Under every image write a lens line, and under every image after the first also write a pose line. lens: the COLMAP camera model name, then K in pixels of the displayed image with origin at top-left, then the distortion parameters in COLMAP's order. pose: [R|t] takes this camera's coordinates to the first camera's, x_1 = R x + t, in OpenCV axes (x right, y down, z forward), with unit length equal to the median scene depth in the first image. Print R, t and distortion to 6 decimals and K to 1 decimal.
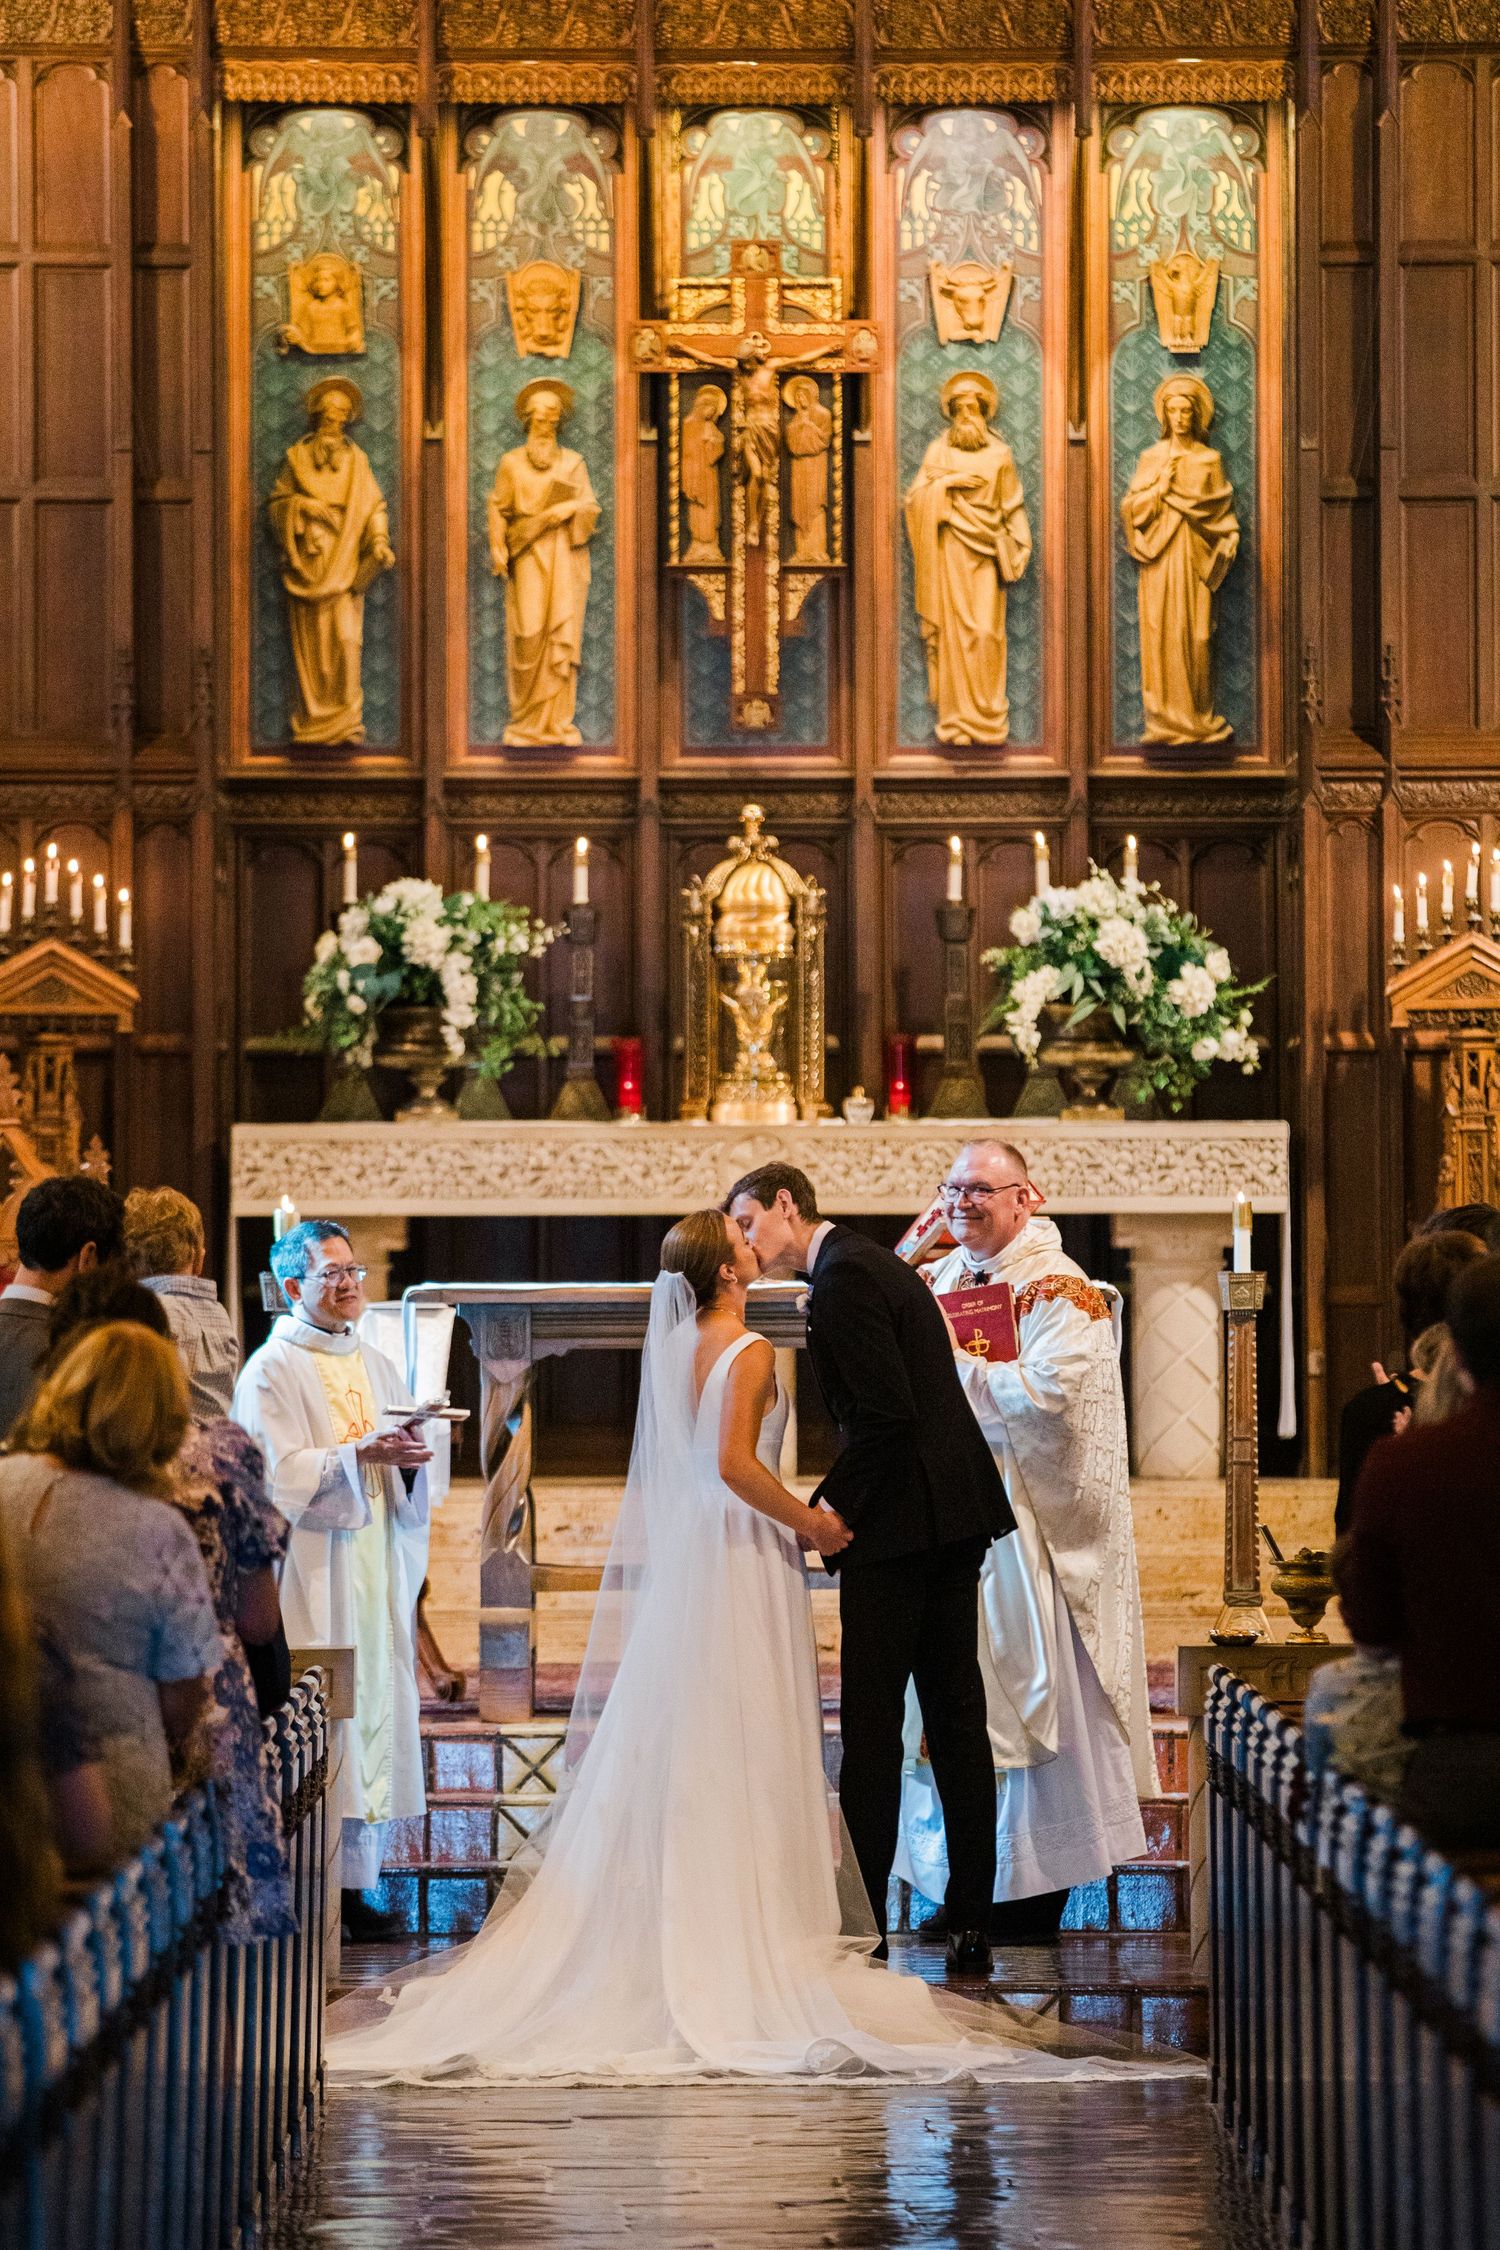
lens RADIAL K [[12623.4, 0, 750.3], [0, 12623.4, 1124.5], [0, 0, 1]] dist [2.012218, 0.000000]
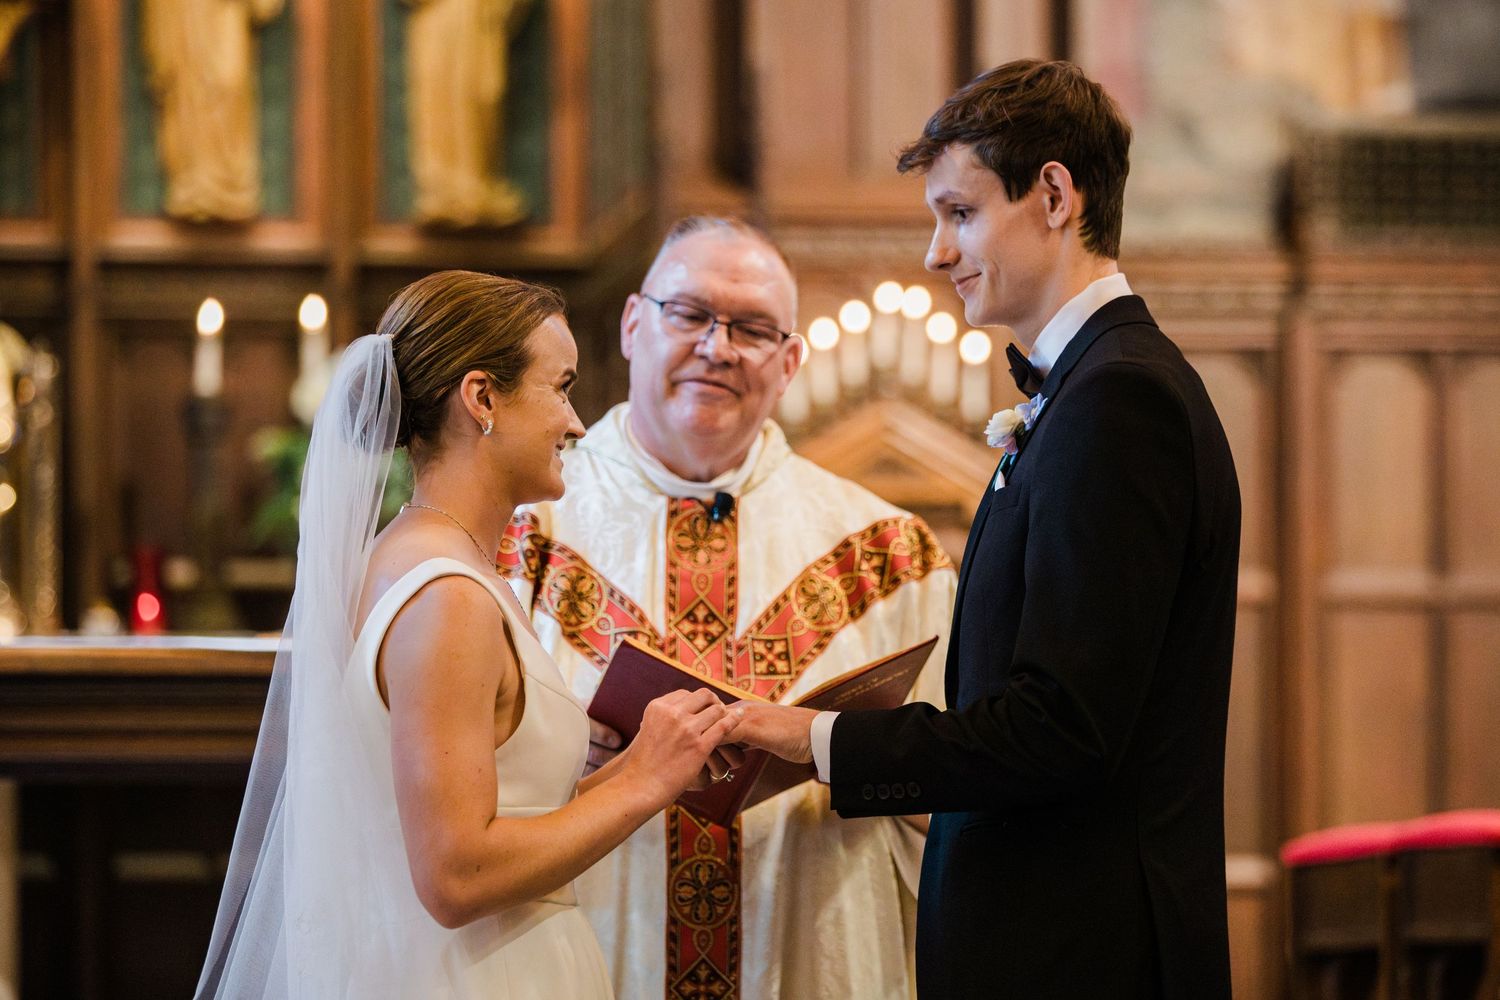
lens RADIAL K [[5893.1, 0, 750.4], [0, 5893.1, 500.4], [0, 0, 1]] dist [0.751992, 0.000000]
pose [[0.977589, 0.003281, 0.210498, -0.030776], [0.014094, 0.996616, -0.080985, 0.021285], [-0.210051, 0.082137, 0.974234, 0.610222]]
